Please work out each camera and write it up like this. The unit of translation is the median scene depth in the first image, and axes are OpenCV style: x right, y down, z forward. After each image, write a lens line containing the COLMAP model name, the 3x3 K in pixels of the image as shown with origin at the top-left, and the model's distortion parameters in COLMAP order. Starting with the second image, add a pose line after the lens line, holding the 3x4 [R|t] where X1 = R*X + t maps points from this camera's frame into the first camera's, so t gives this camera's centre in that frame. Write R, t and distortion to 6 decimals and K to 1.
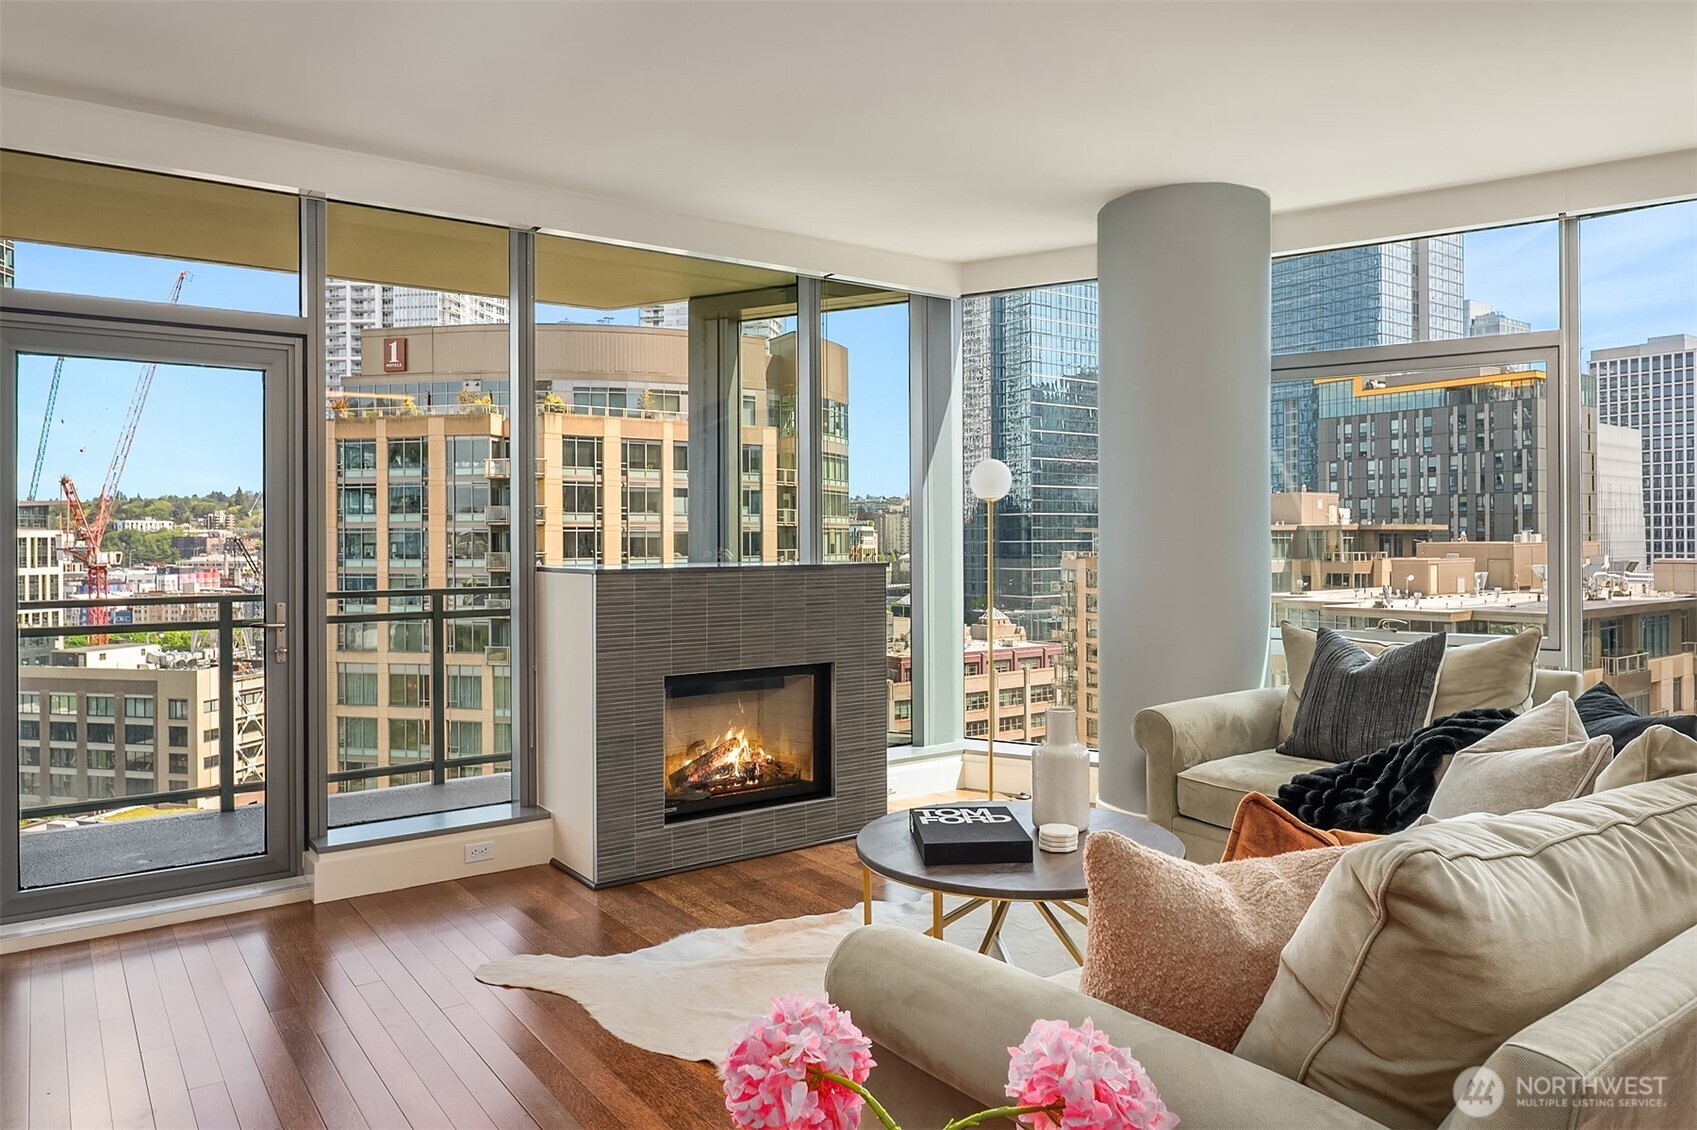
lens RADIAL K [[1135.5, 0, 855.2], [0, 1135.5, 539.8], [0, 0, 1]] dist [0.004808, -0.004330]
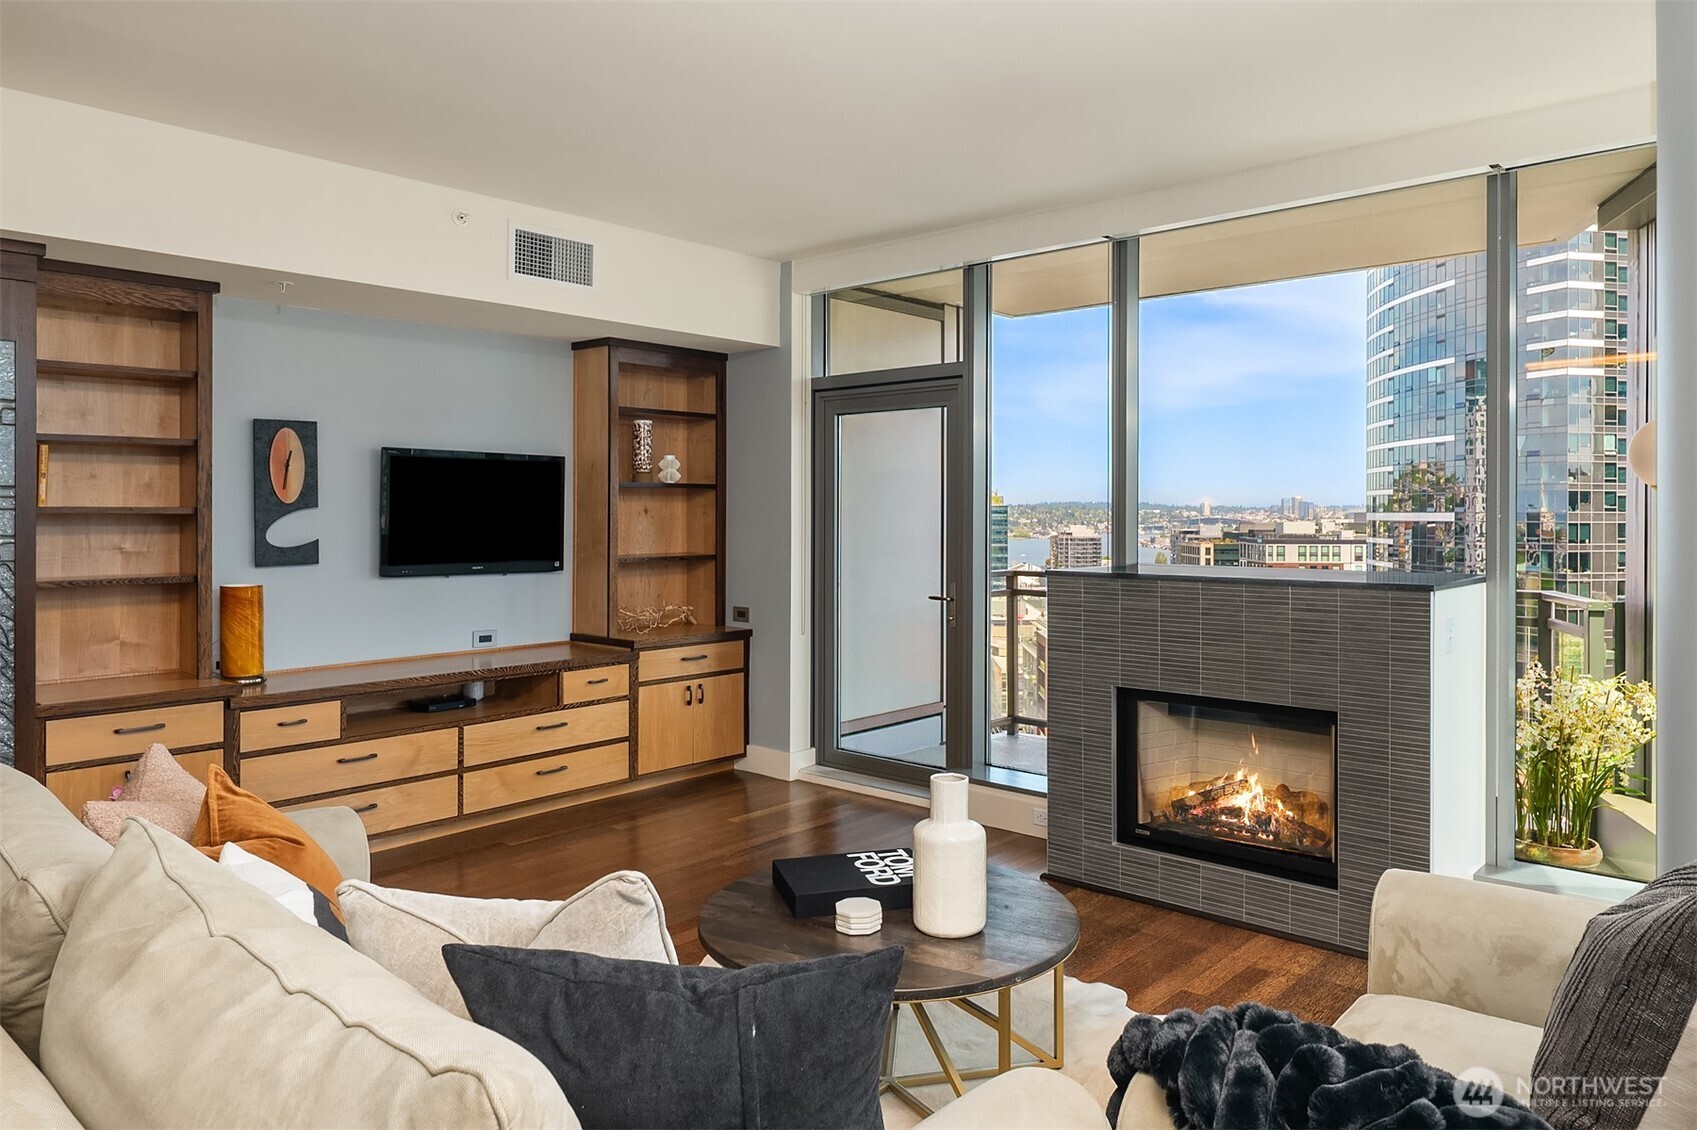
lens RADIAL K [[1135.5, 0, 841.9], [0, 1135.5, 516.8], [0, 0, 1]] dist [0.004808, -0.004330]
pose [[0.196292, 0.012943, -0.980460, 0.672884], [-0.000651, 0.999914, 0.013069, -0.032182], [0.980545, -0.001927, 0.196283, 0.549012]]
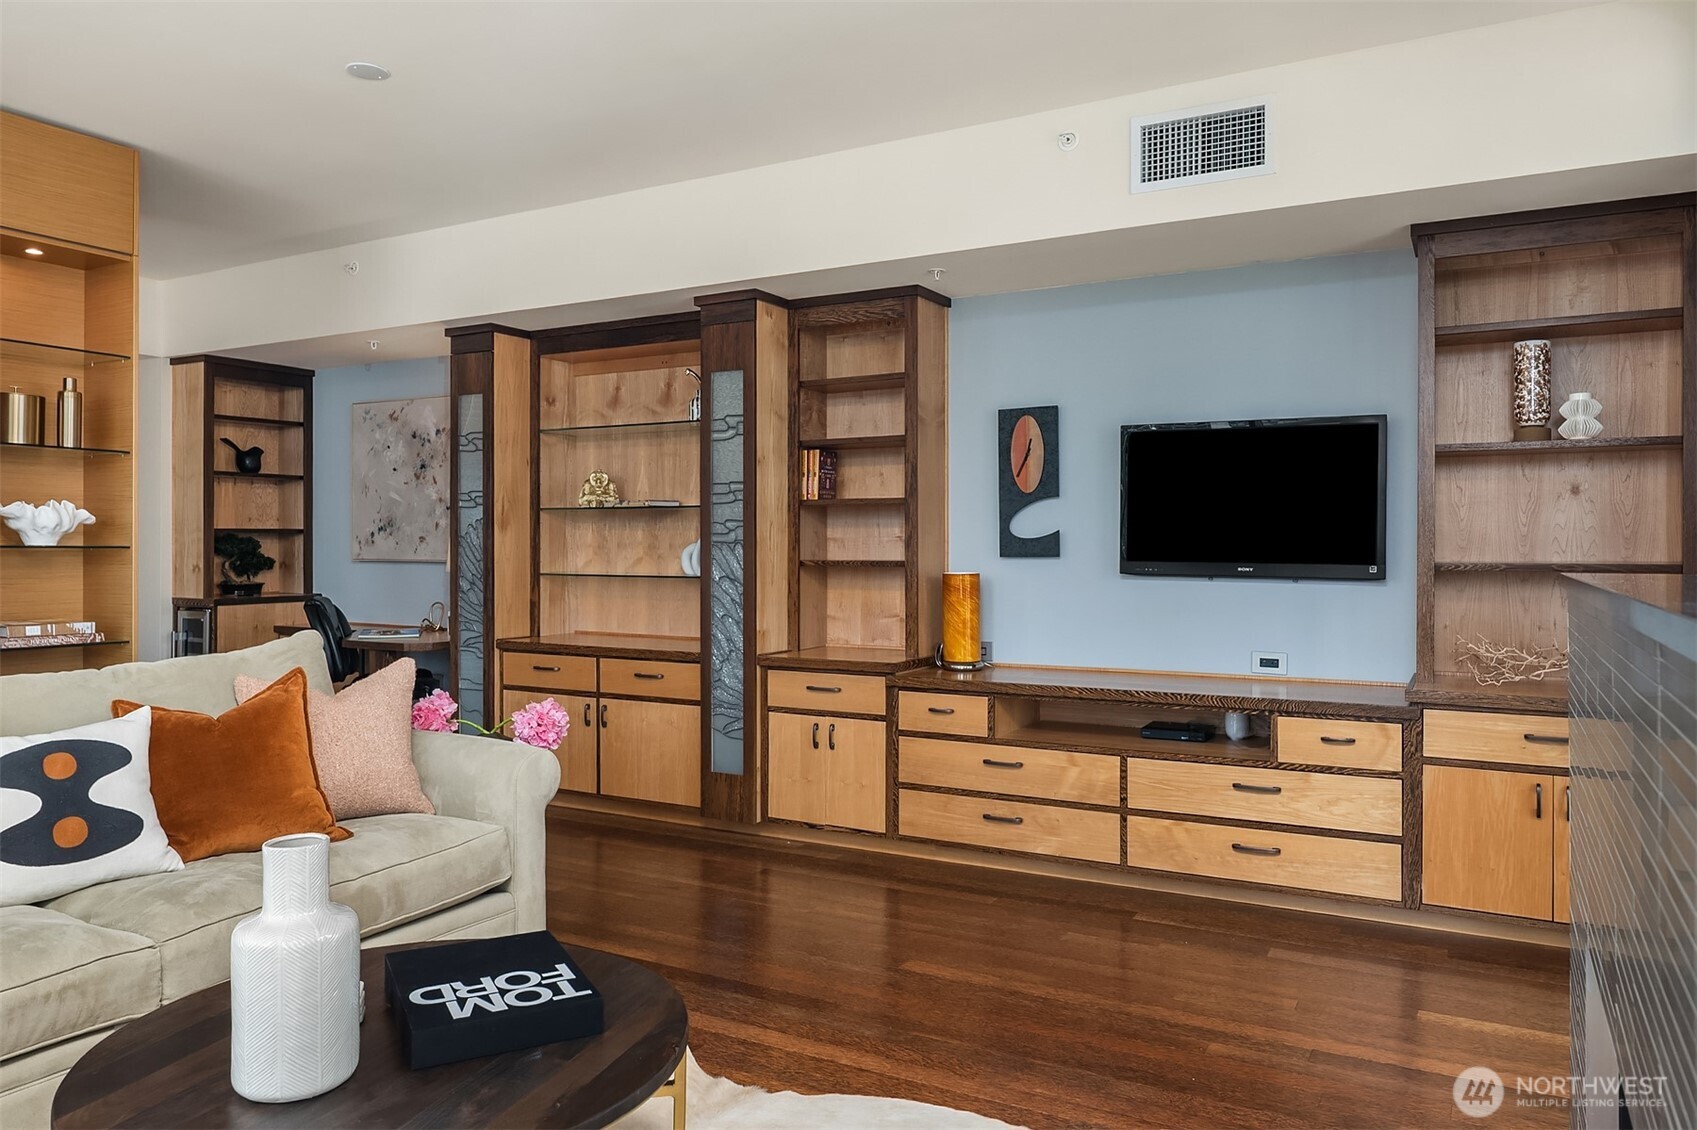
lens RADIAL K [[1135.5, 0, 852.0], [0, 1135.5, 554.1], [0, 0, 1]] dist [0.004808, -0.004330]
pose [[-0.908258, 0.009262, -0.418307, 0.119017], [0.006439, 0.999946, 0.008158, 0.014139], [0.418360, 0.004716, -0.908269, 1.106259]]
